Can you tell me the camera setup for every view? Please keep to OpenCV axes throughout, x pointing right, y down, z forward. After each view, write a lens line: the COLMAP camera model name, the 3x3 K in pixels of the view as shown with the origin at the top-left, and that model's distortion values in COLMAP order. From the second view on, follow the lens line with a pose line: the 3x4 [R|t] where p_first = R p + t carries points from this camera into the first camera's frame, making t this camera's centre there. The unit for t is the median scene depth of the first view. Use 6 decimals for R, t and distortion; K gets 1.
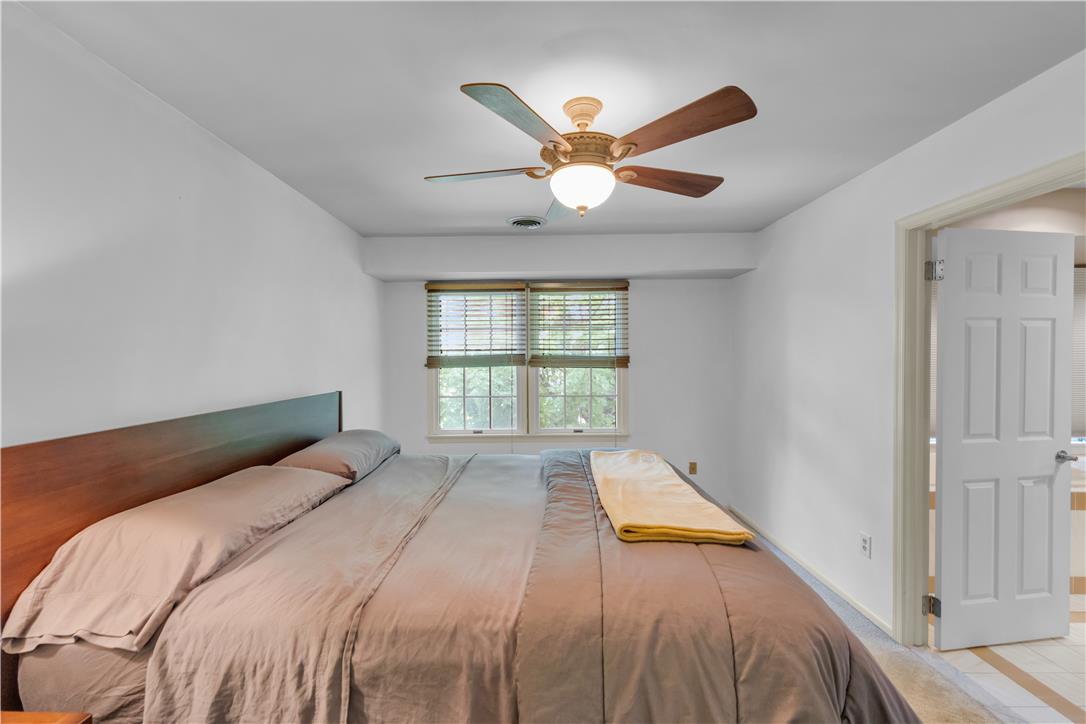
lens RADIAL K [[452.5, 0, 543.0], [0, 452.5, 362.0], [0, 0, 1]] dist [-0.002013, -0.000747]
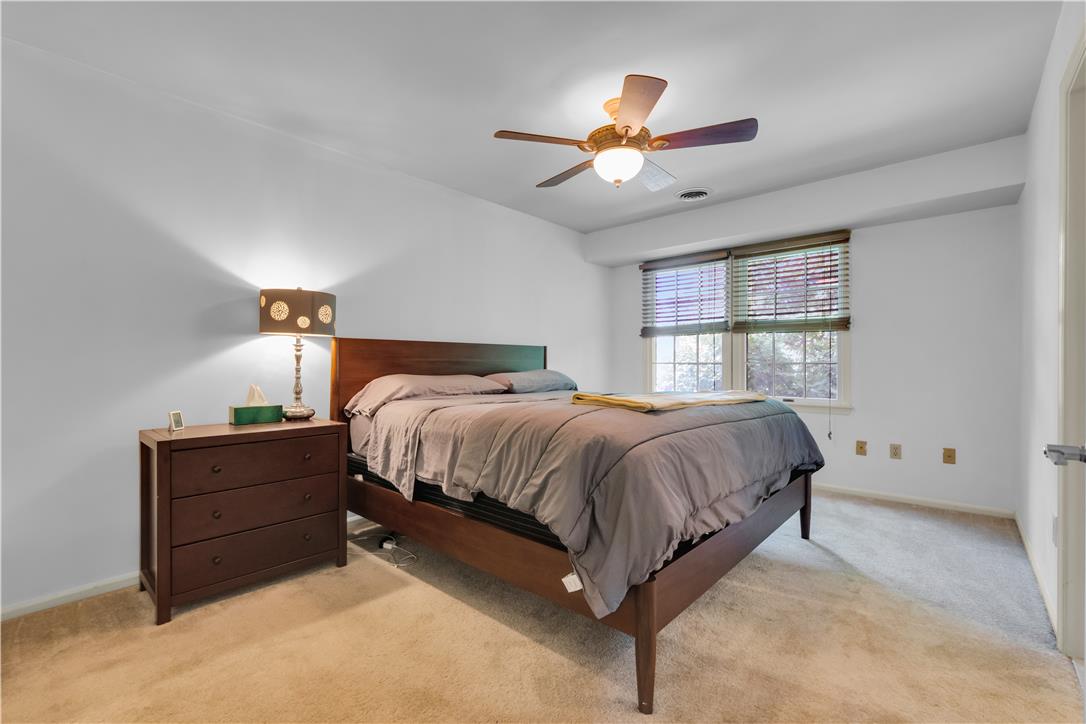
lens RADIAL K [[462.4, 0, 538.8], [0, 462.4, 357.9], [0, 0, 1]] dist [0.000335, -0.000604]
pose [[0.757728, -0.000527, -0.652570, 0.315910], [-0.004332, 0.999974, -0.005837, 0.073837], [0.652556, 0.007250, 0.757706, -0.066906]]
